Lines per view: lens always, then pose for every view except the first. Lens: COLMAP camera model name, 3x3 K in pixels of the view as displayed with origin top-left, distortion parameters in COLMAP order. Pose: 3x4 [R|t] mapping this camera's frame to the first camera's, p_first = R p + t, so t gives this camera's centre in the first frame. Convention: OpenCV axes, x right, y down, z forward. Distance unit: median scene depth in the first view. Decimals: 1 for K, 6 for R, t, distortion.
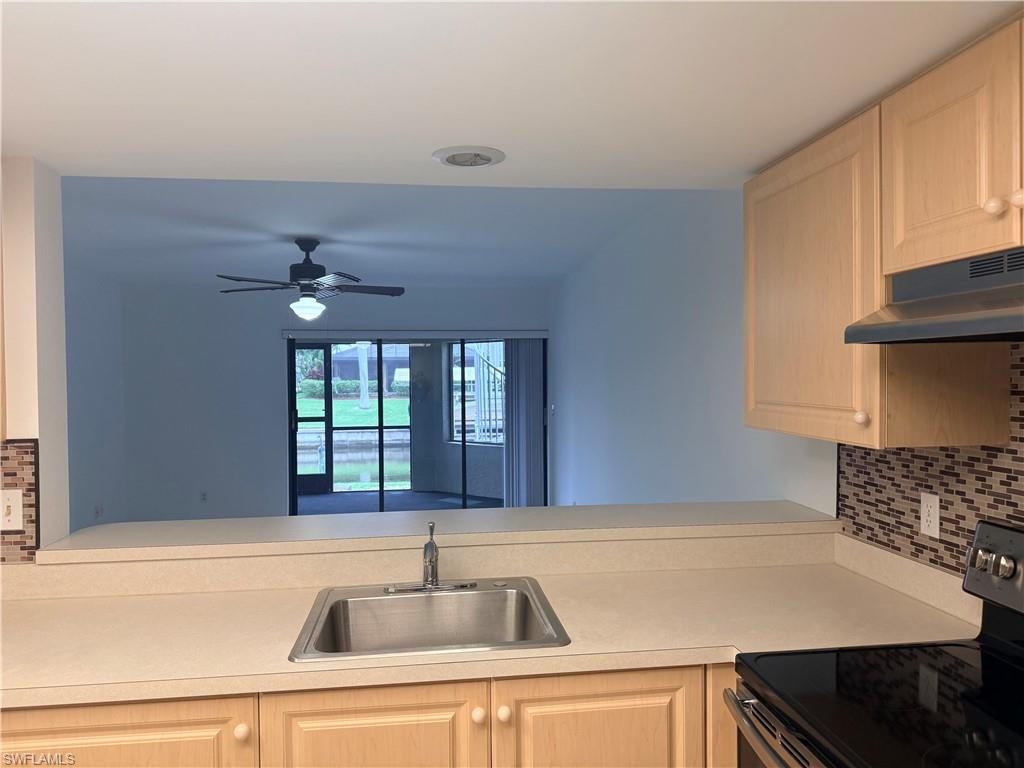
lens RADIAL K [[709.6, 0, 510.7], [0, 709.6, 386.3], [0, 0, 1]] dist [0.028644, -0.000368]
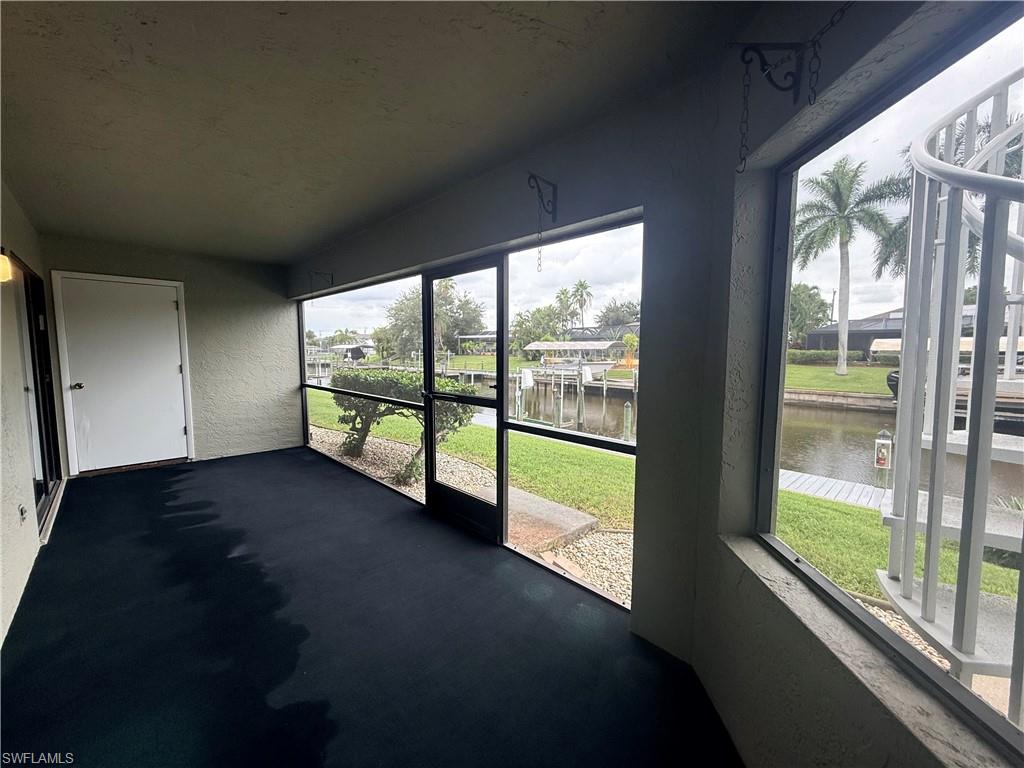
lens RADIAL K [[411.2, 0, 516.5], [0, 411.2, 381.8], [0, 0, 1]] dist [-0.000546, -0.000036]
pose [[0.612936, 0.065703, -0.787396, -0.003276], [-0.013694, 0.997270, 0.072556, 0.001524], [0.790014, -0.033690, 0.612162, 0.187587]]
